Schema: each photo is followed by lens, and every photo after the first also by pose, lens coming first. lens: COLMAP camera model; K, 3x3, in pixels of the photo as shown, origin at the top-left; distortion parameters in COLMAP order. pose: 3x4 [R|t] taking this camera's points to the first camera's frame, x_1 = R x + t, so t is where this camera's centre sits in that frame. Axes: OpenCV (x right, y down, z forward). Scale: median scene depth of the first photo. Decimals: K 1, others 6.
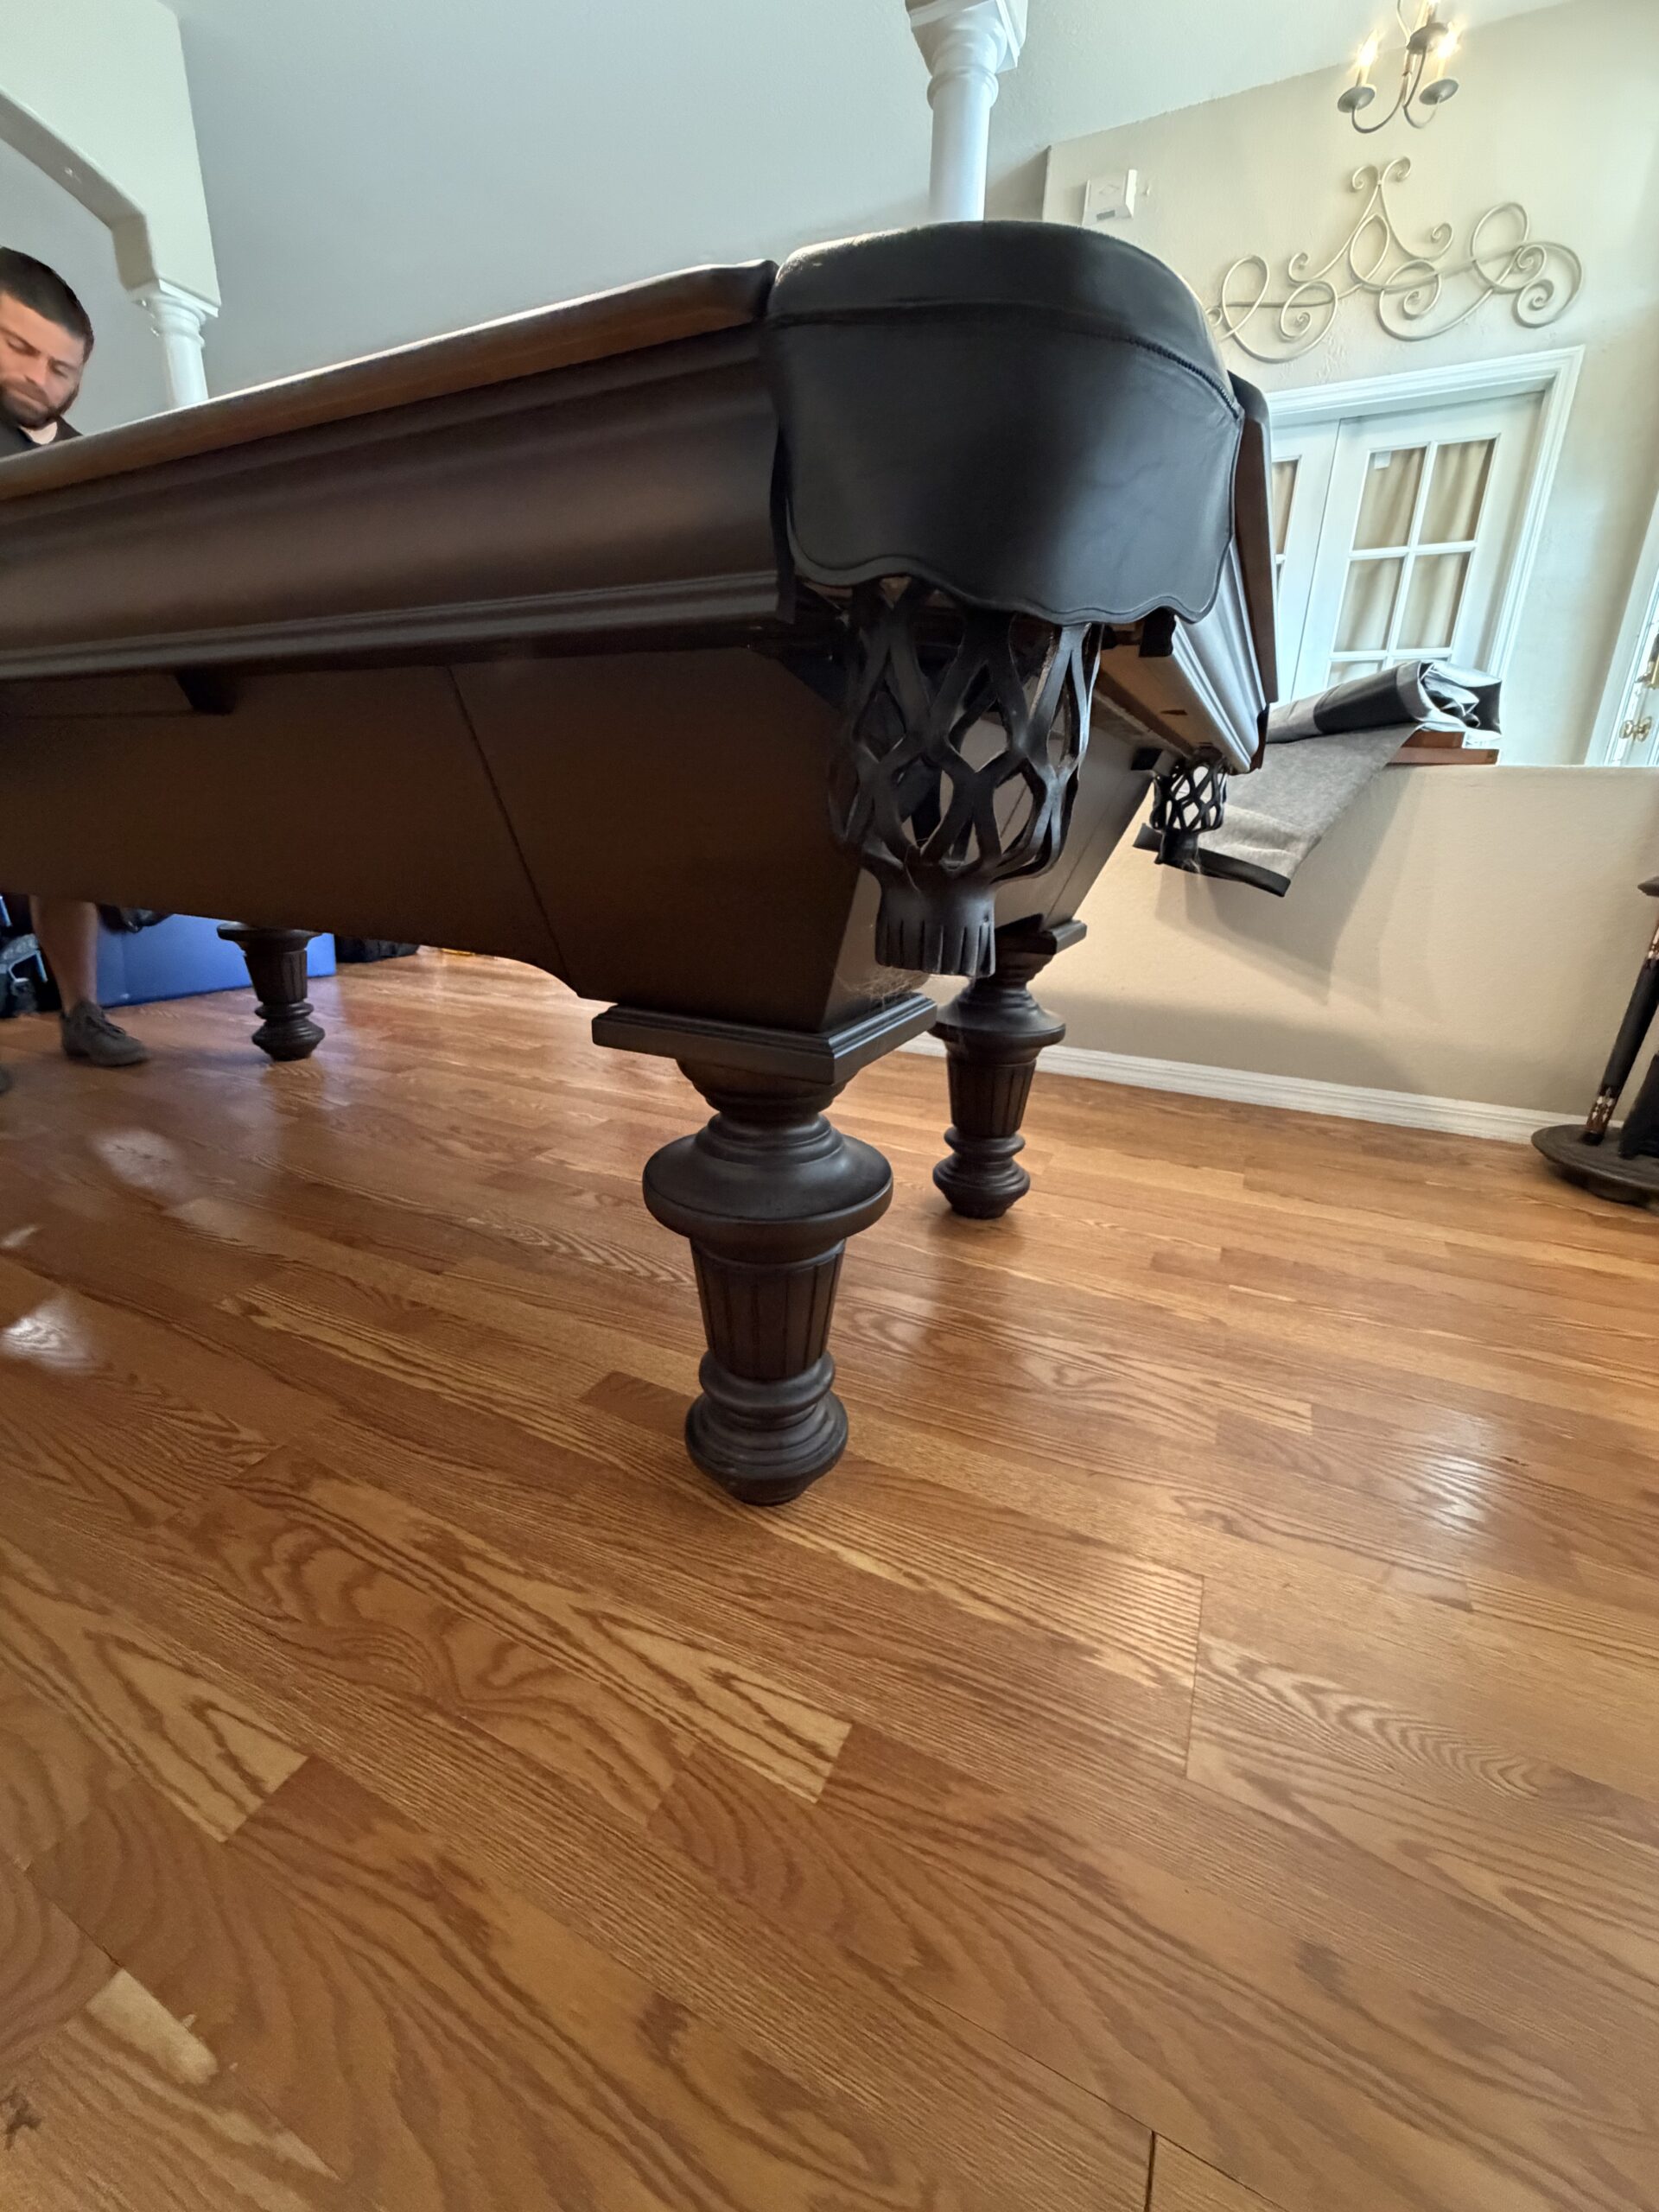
lens RADIAL K [[879.1, 0, 831.1], [0, 879.1, 1102.7], [0, 0, 1]] dist [0.000110, -0.000419]
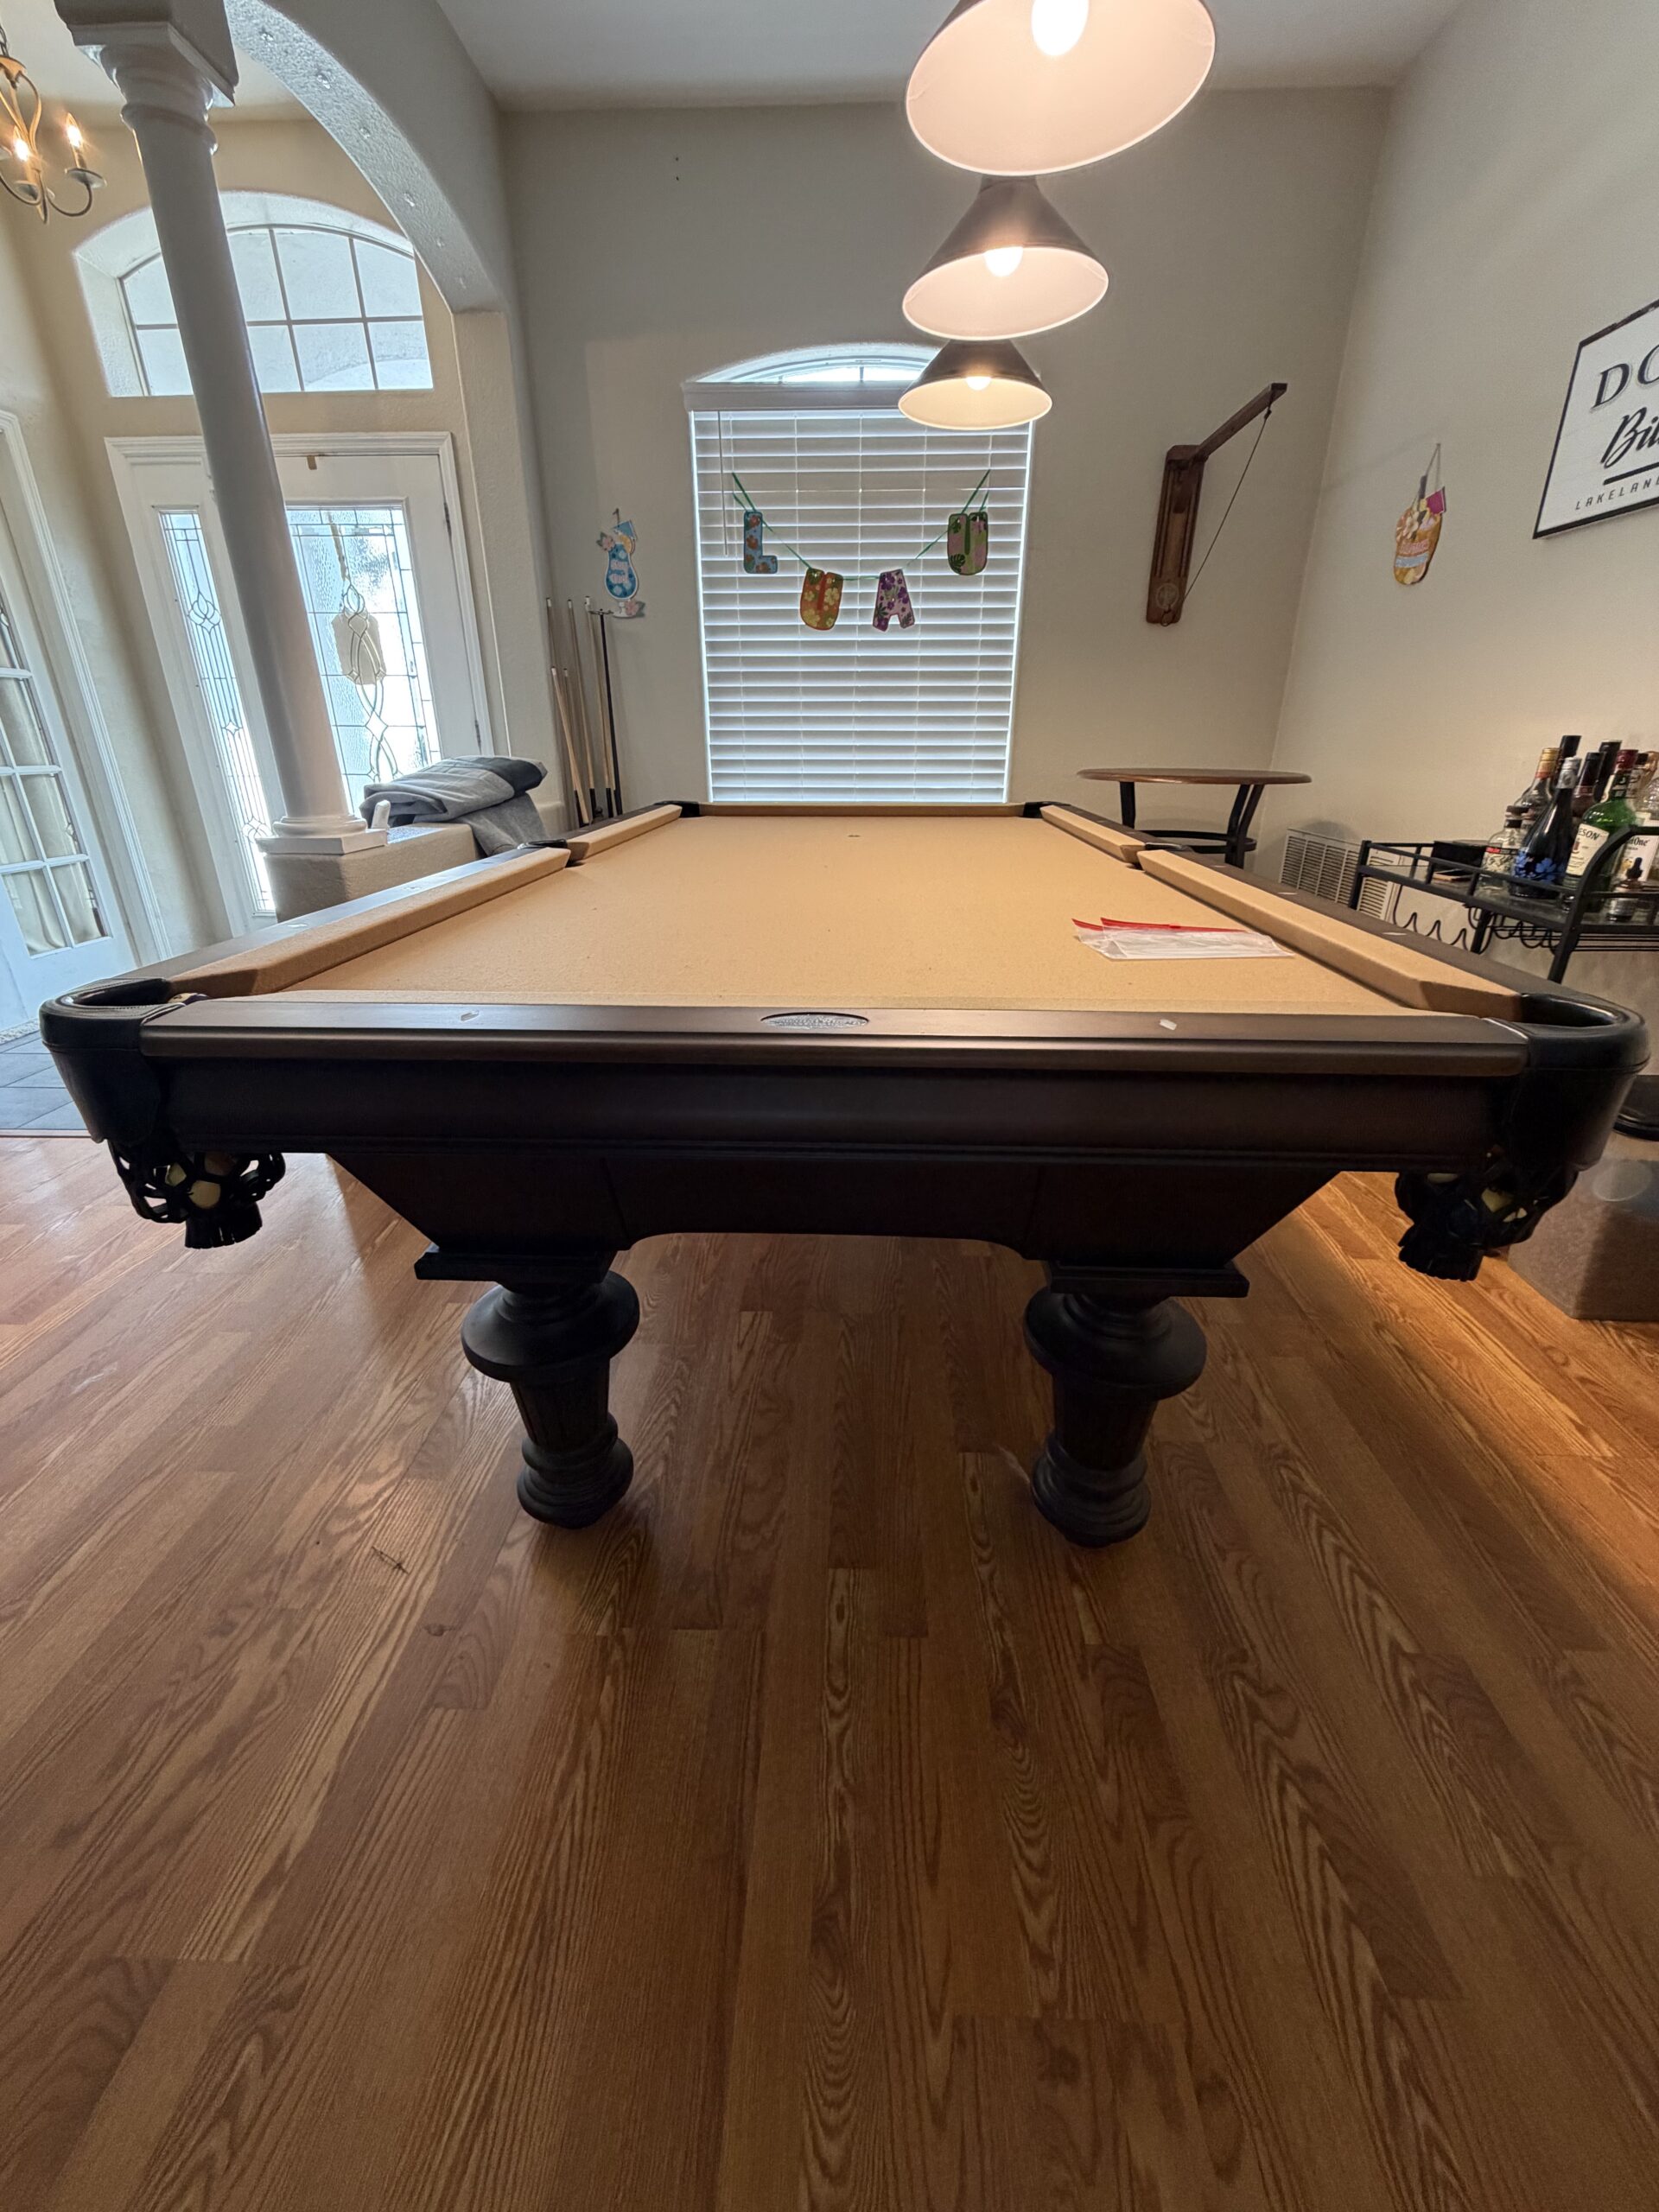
lens RADIAL K [[882.3, 0, 830.0], [0, 882.3, 1098.4], [0, 0, 1]] dist [0.000514, 0.000183]
pose [[-0.398732, -0.373959, 0.837357, -2.181456], [0.281651, 0.819016, 0.499885, -0.721795], [-0.872746, 0.435163, -0.221242, 0.278285]]
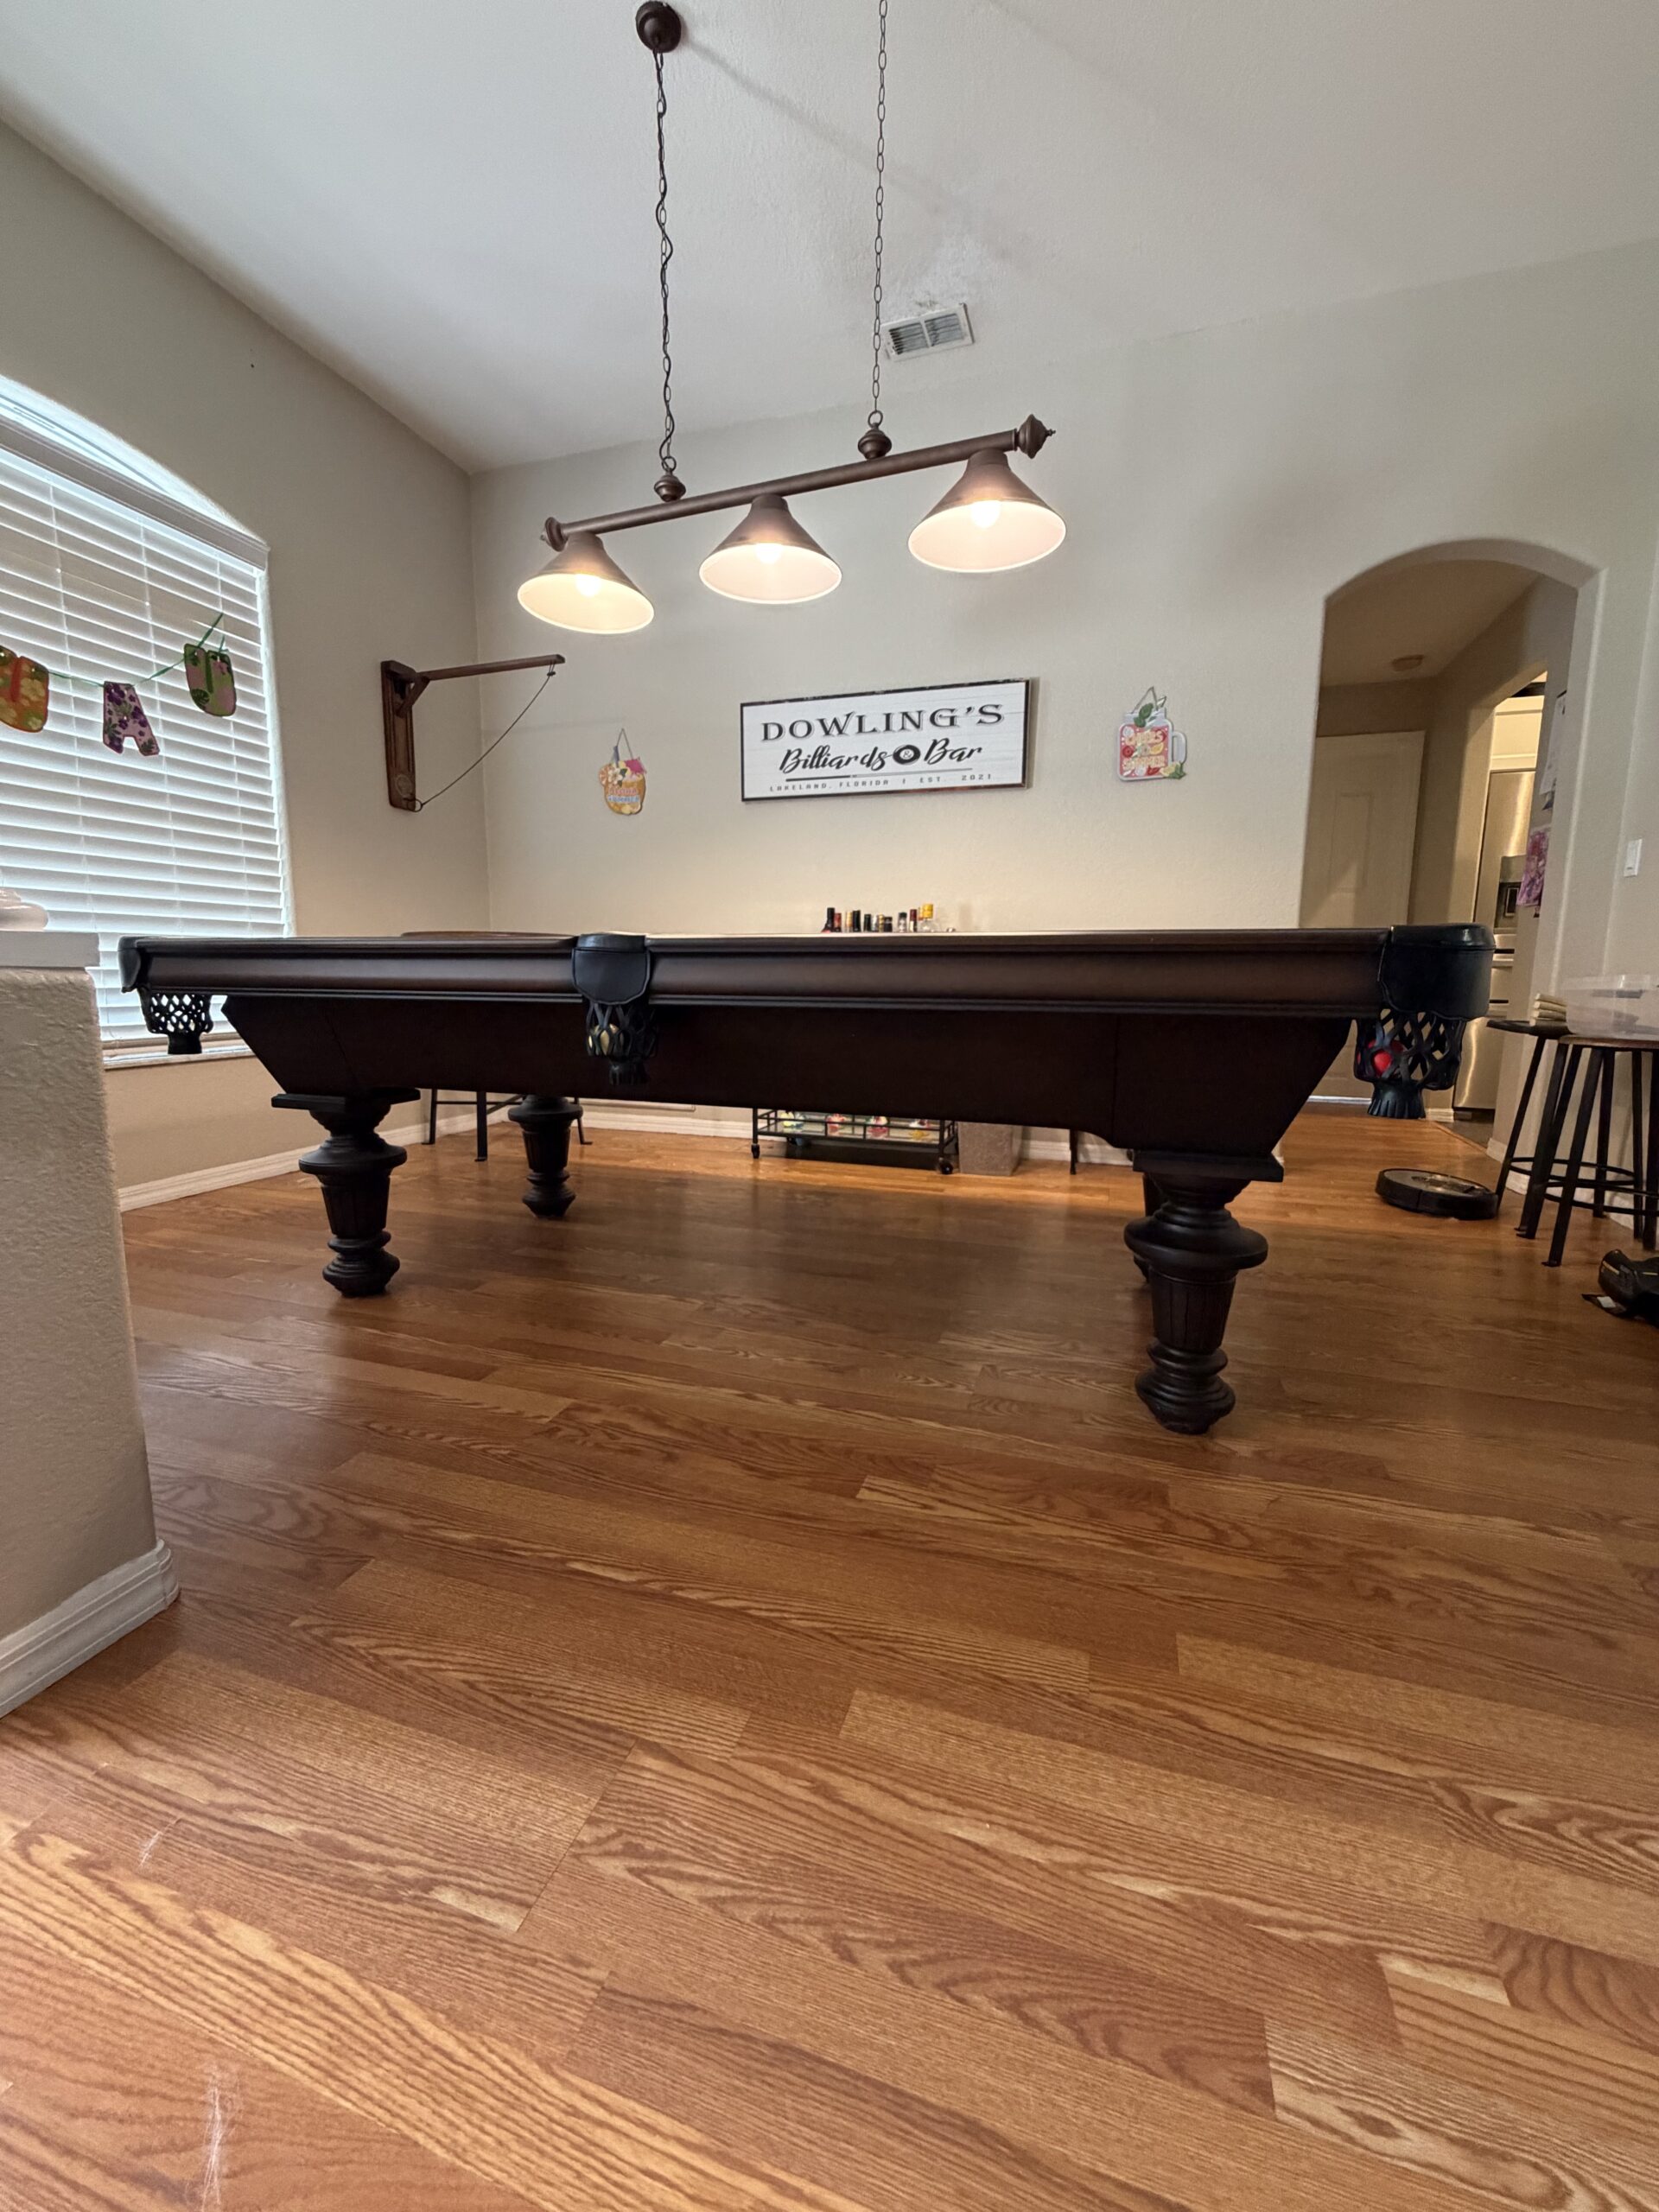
lens RADIAL K [[881.2, 0, 833.3], [0, 881.2, 1099.3], [0, 0, 1]] dist [-0.001594, -0.000513]
pose [[-0.990898, -0.011867, -0.134094, 0.313889], [-0.070782, 0.893226, 0.444002, -0.870491], [0.114507, 0.449452, -0.885935, 2.100359]]
